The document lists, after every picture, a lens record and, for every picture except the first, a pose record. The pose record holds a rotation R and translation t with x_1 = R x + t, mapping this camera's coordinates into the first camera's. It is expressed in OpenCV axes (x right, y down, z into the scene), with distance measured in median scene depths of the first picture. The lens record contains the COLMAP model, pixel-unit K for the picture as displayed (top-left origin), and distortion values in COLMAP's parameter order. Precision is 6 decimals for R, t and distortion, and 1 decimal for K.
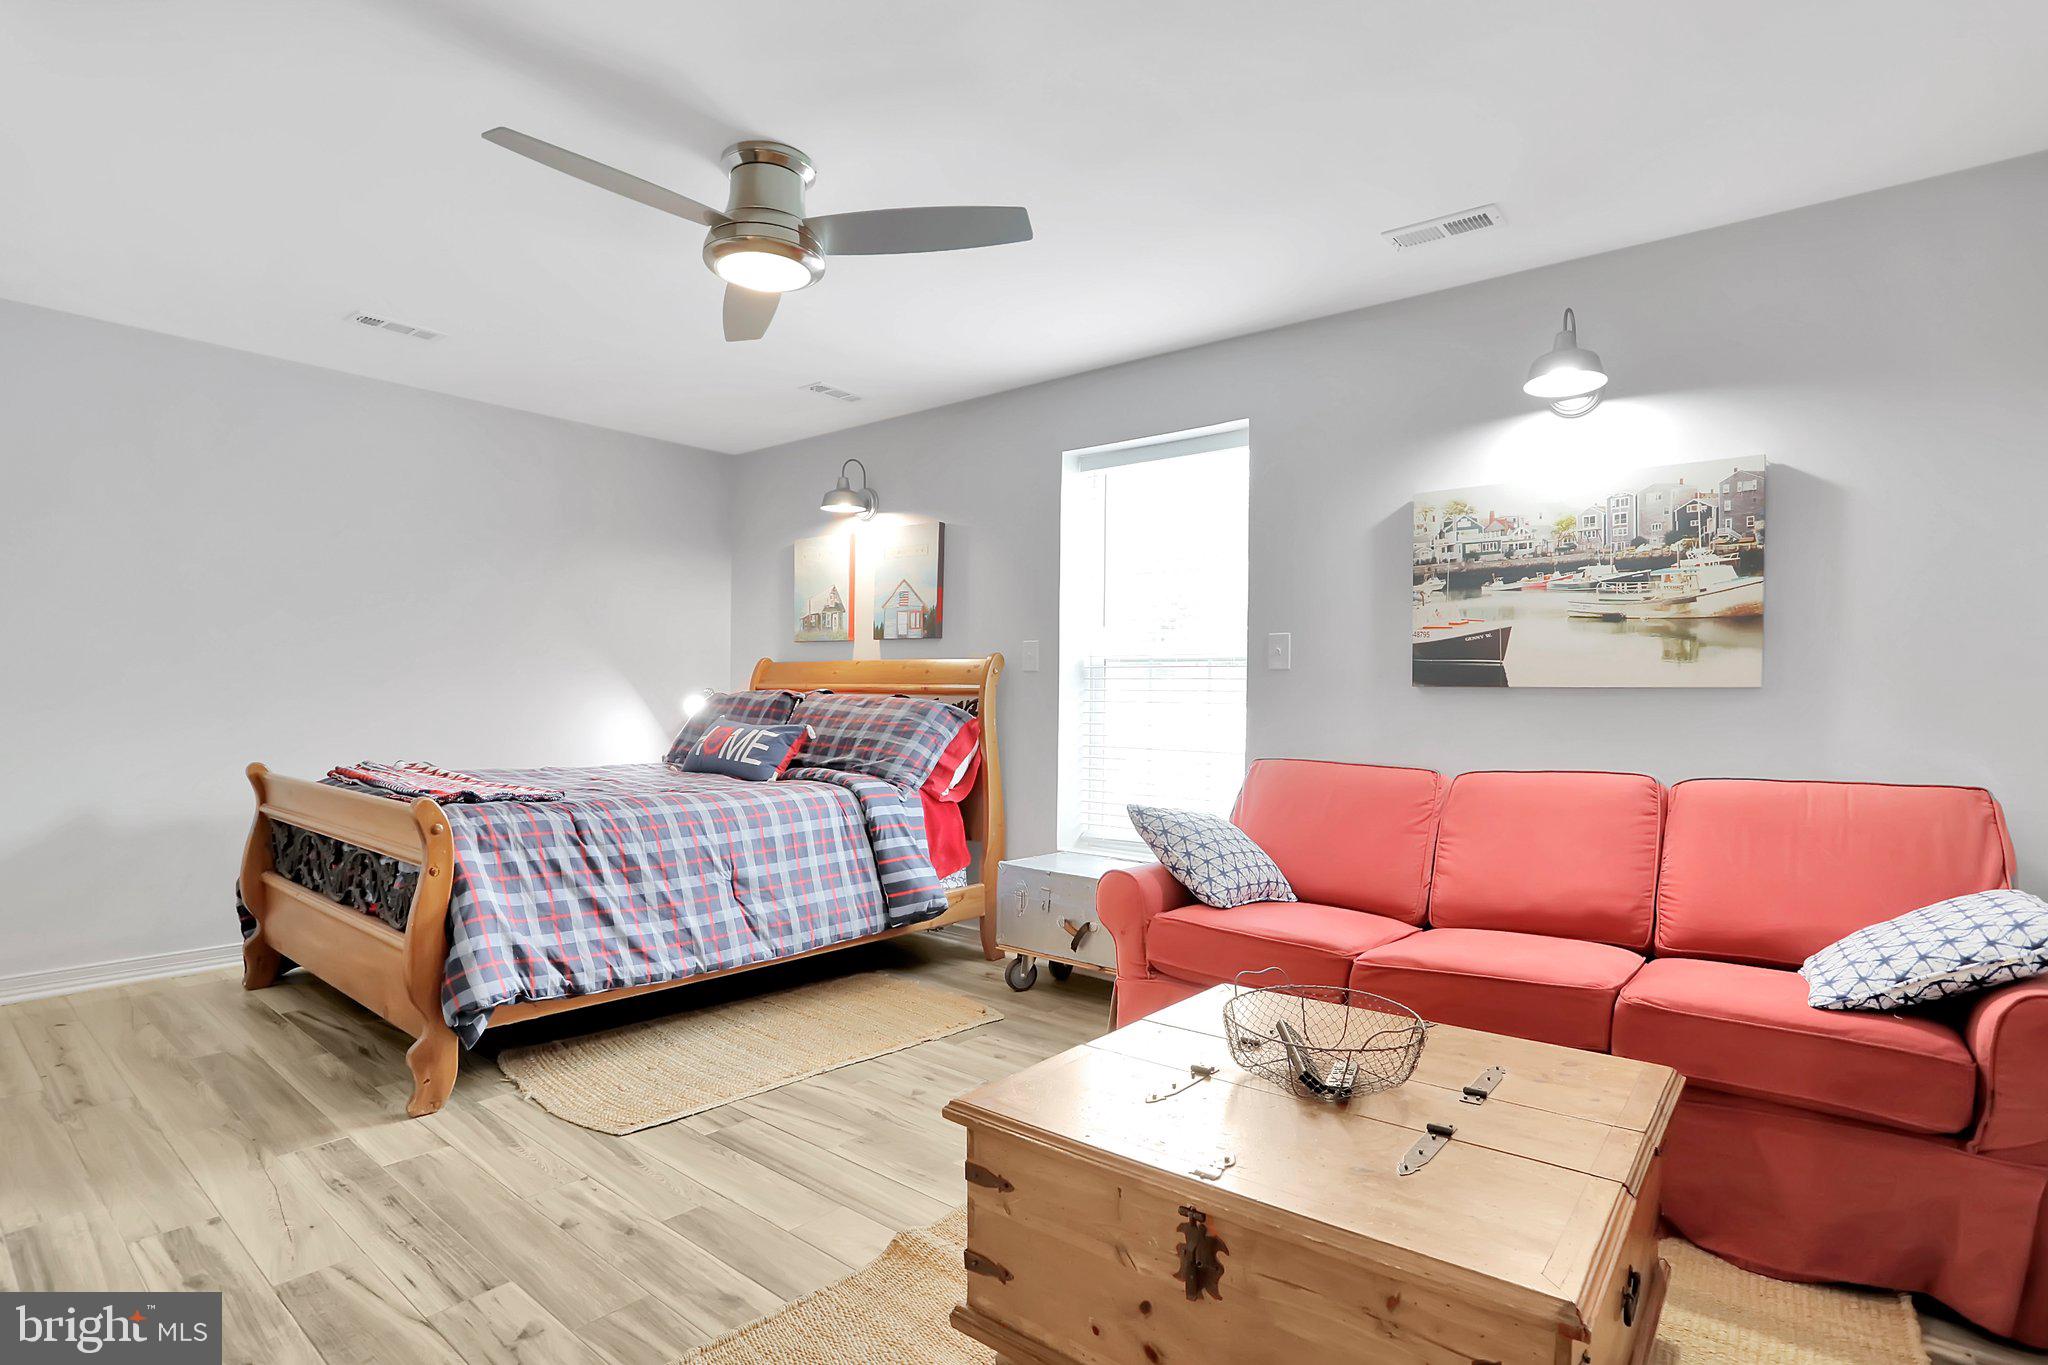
lens RADIAL K [[1015.7, 0, 1018.5], [0, 1015.7, 687.1], [0, 0, 1]] dist [-0.081315, 0.036028]
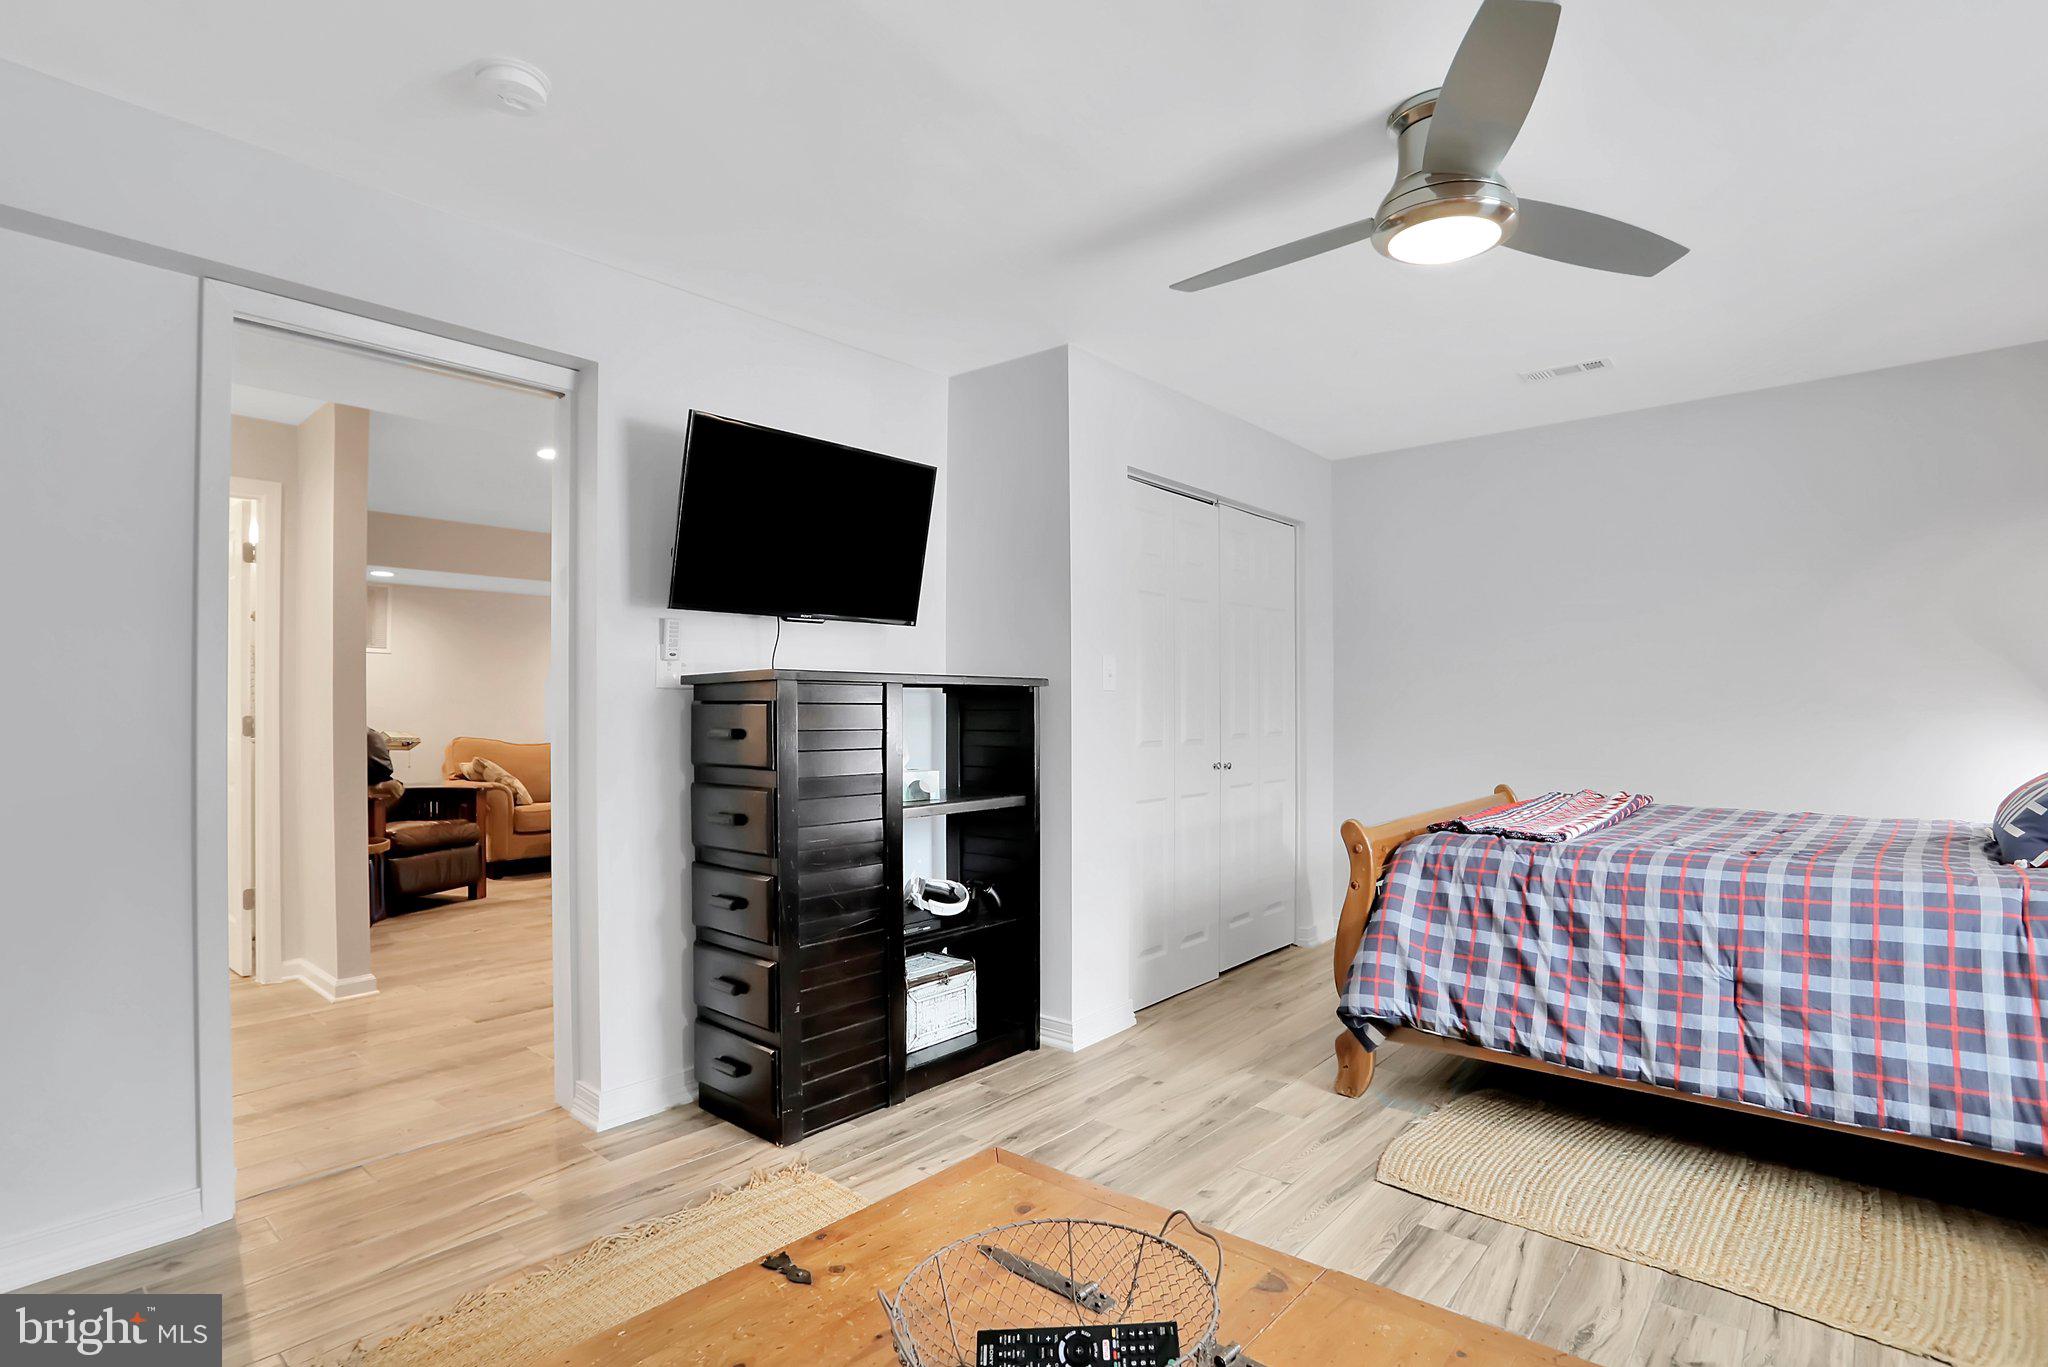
lens RADIAL K [[1015.7, 0, 1018.5], [0, 1015.7, 688.1], [0, 0, 1]] dist [-0.081315, 0.036028]
pose [[-0.027922, -0.031675, -0.999108, 0.494312], [0.019283, 0.999295, -0.032219, -0.008602], [0.999424, -0.020165, -0.027291, 0.557692]]
